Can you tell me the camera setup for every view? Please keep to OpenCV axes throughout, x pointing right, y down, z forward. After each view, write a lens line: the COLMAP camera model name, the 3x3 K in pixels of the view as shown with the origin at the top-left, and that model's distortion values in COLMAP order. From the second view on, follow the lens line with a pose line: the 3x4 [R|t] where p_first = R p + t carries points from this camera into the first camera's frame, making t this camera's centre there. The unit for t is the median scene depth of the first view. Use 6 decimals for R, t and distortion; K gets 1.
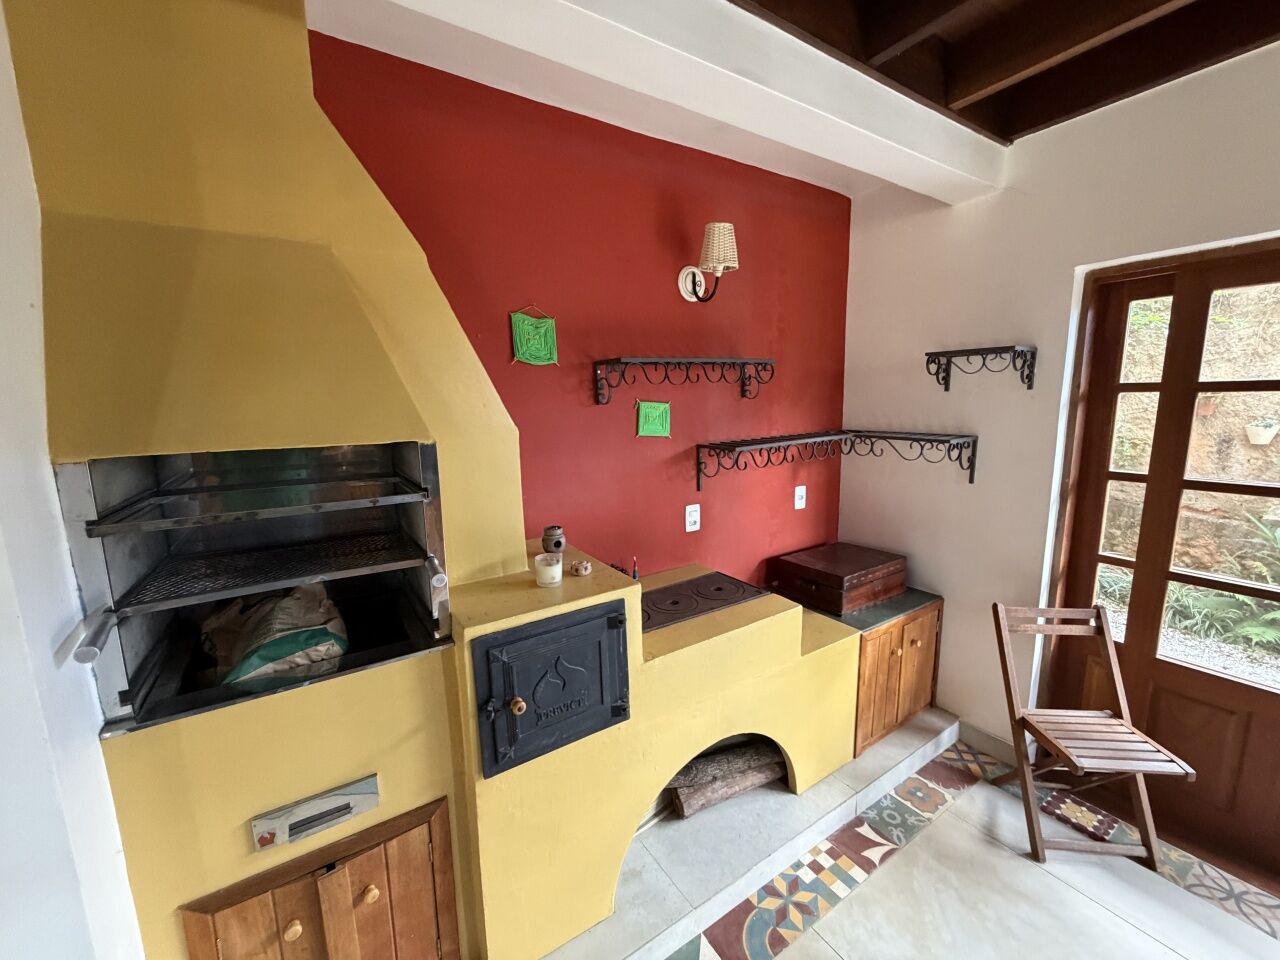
lens RADIAL K [[513.5, 0, 641.5], [0, 513.5, 479.8], [0, 0, 1]] dist [0.001452, 0.000105]
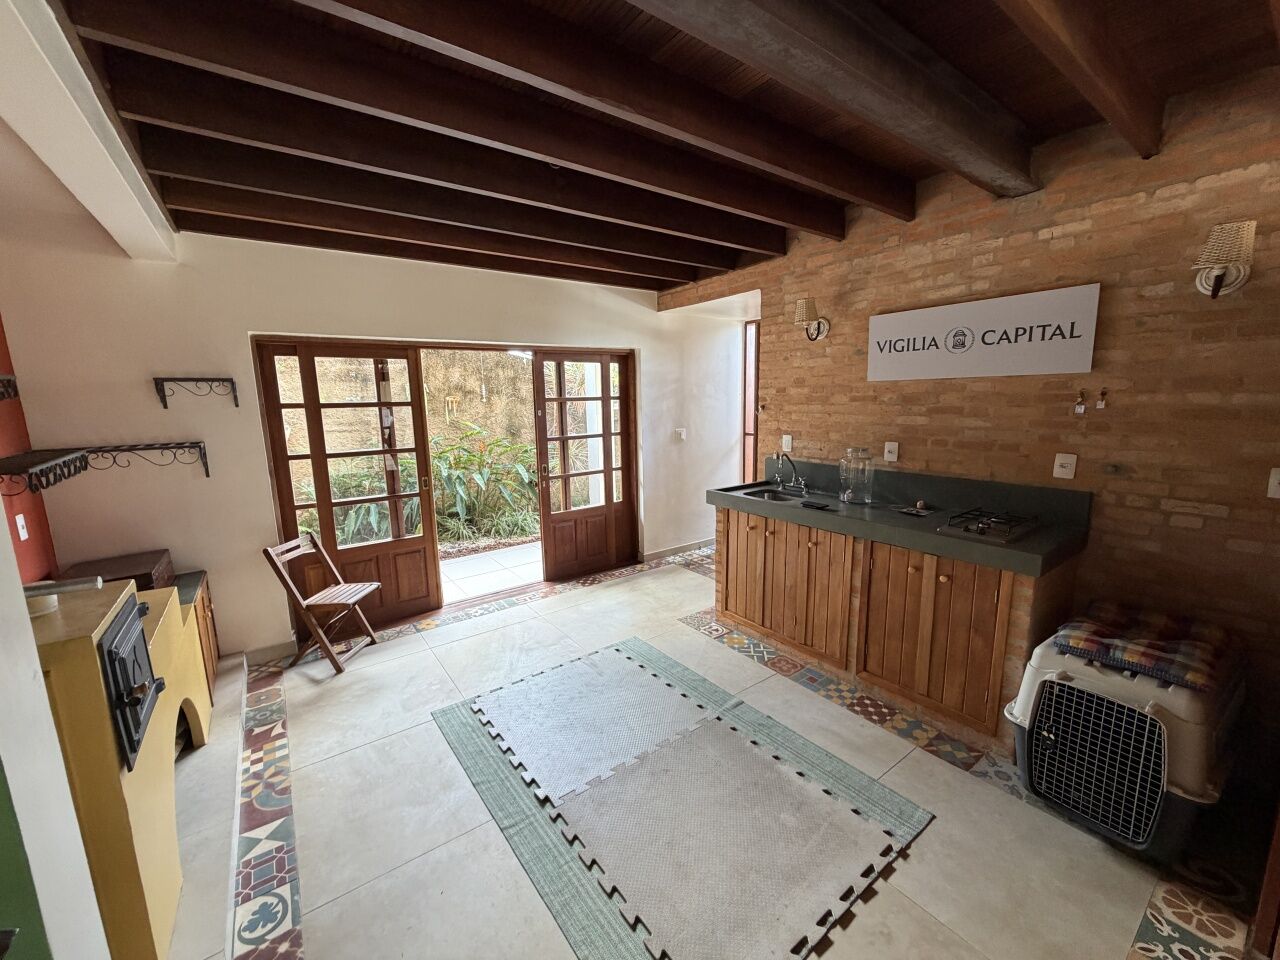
lens RADIAL K [[513.5, 0, 639.8], [0, 513.5, 482.1], [0, 0, 1]] dist [0.001452, 0.000105]
pose [[-0.053919, -0.143260, 0.988215, -0.888702], [0.178177, 0.972392, 0.150688, 0.021754], [-0.982520, 0.184202, -0.026904, -0.073989]]
